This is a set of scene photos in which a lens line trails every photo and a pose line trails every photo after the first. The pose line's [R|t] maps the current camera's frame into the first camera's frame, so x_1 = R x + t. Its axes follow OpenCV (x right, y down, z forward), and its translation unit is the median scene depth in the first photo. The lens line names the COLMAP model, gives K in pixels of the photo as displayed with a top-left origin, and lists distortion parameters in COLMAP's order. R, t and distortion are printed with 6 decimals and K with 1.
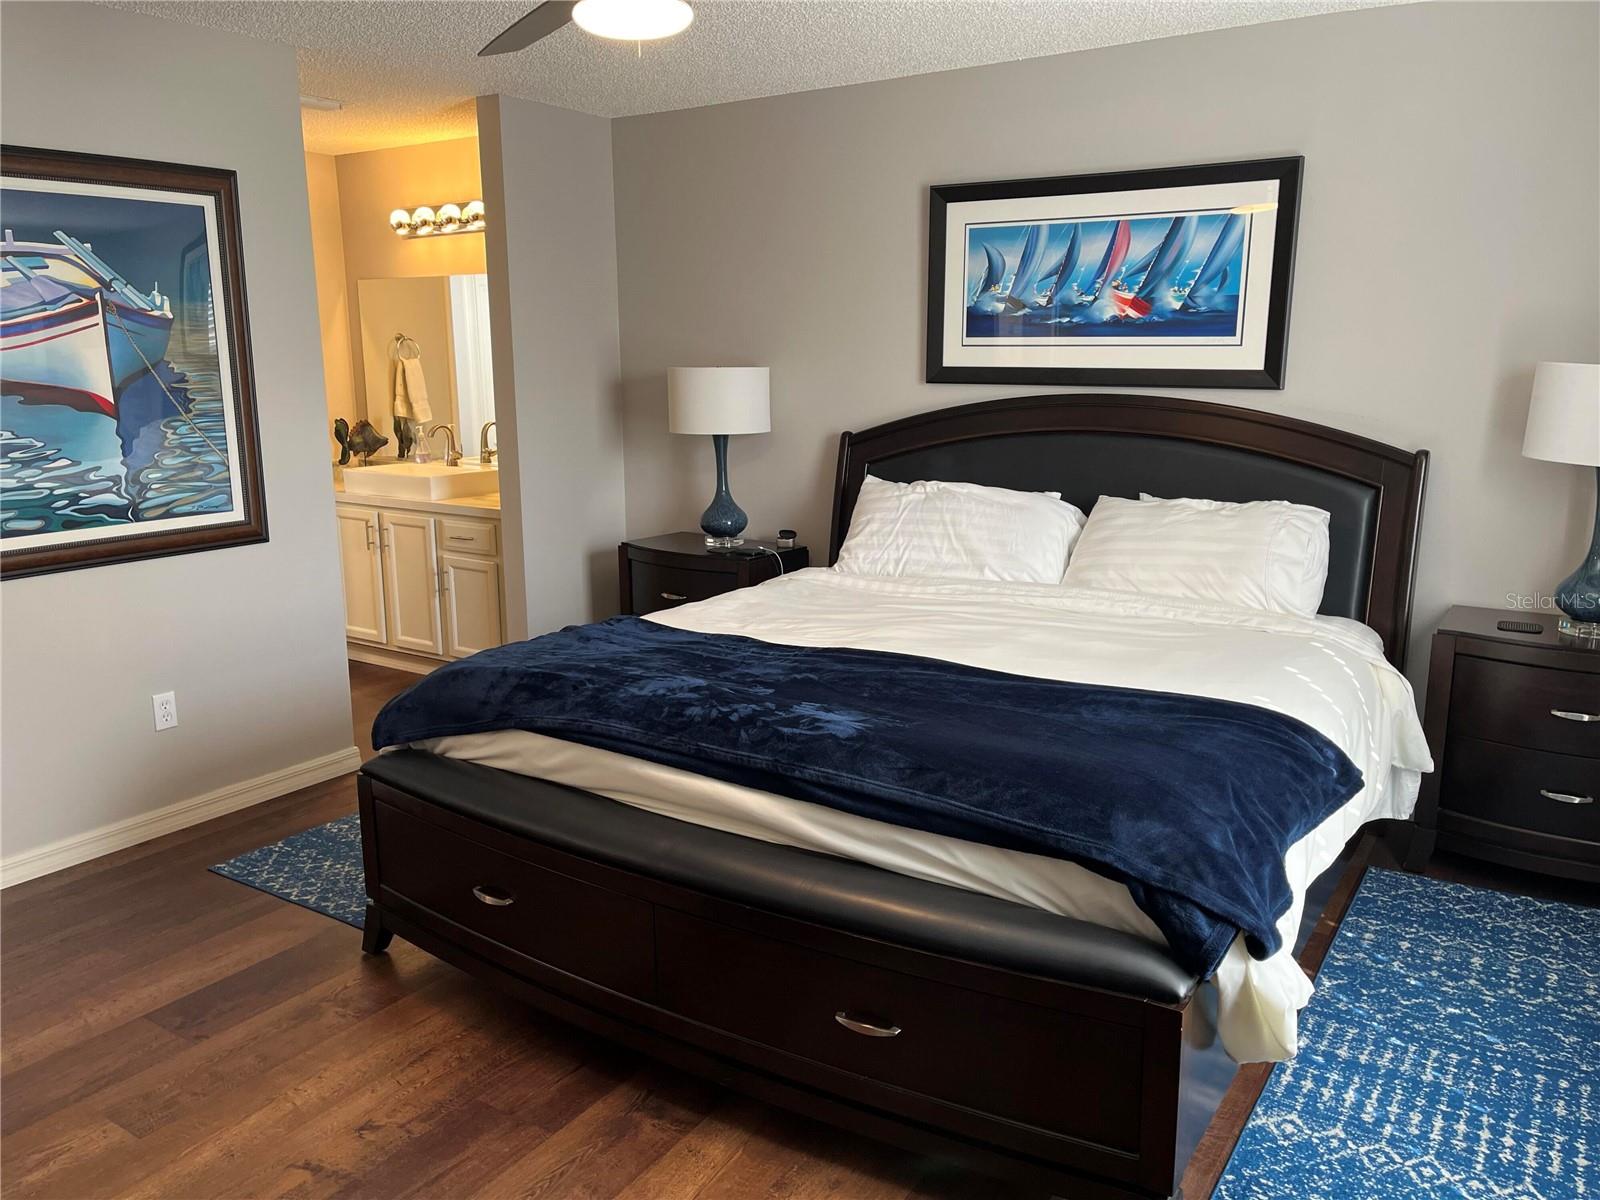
lens RADIAL K [[1213.2, 0, 803.4], [0, 1213.2, 592.2], [0, 0, 1]] dist [0.078021, -0.101752]
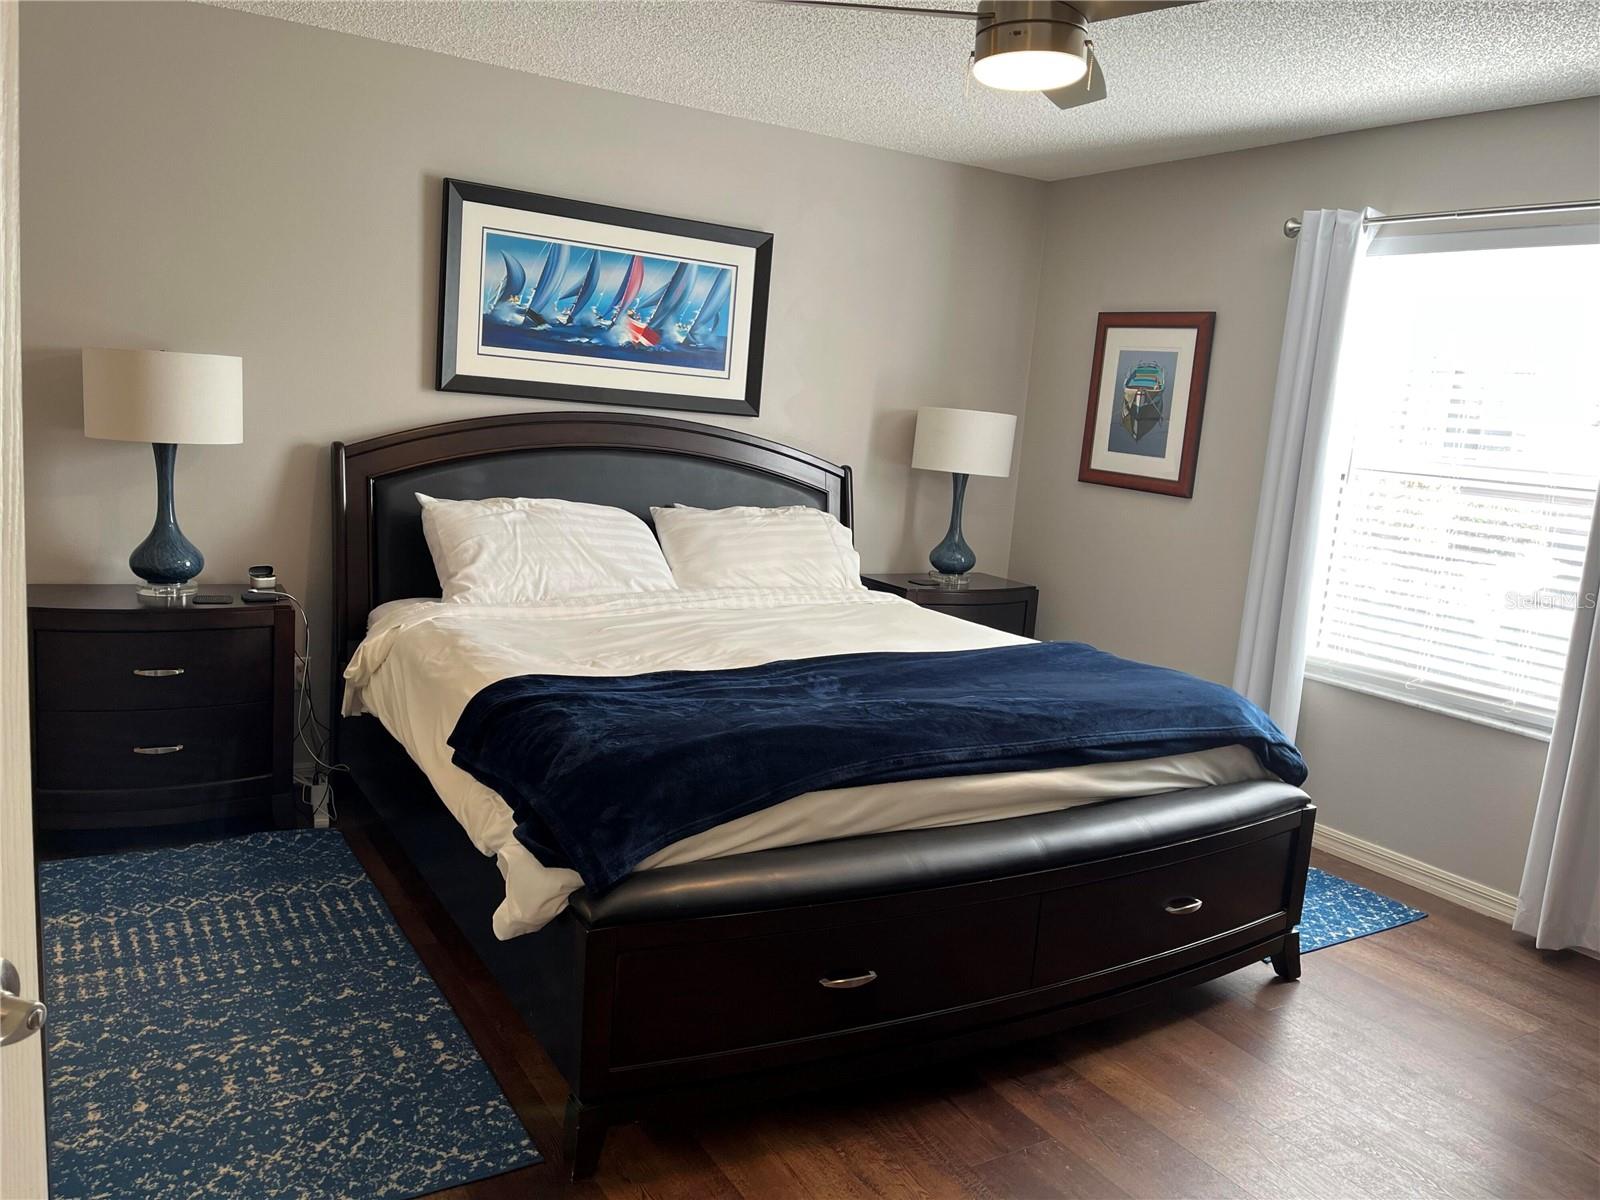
lens RADIAL K [[1213.2, 0, 797.5], [0, 1213.2, 615.1], [0, 0, 1]] dist [0.078021, -0.101752]
pose [[0.431073, -0.127302, 0.893292, -0.691705], [0.097179, 0.990789, 0.094302, -0.071792], [-0.897069, 0.046158, 0.439473, 0.396125]]
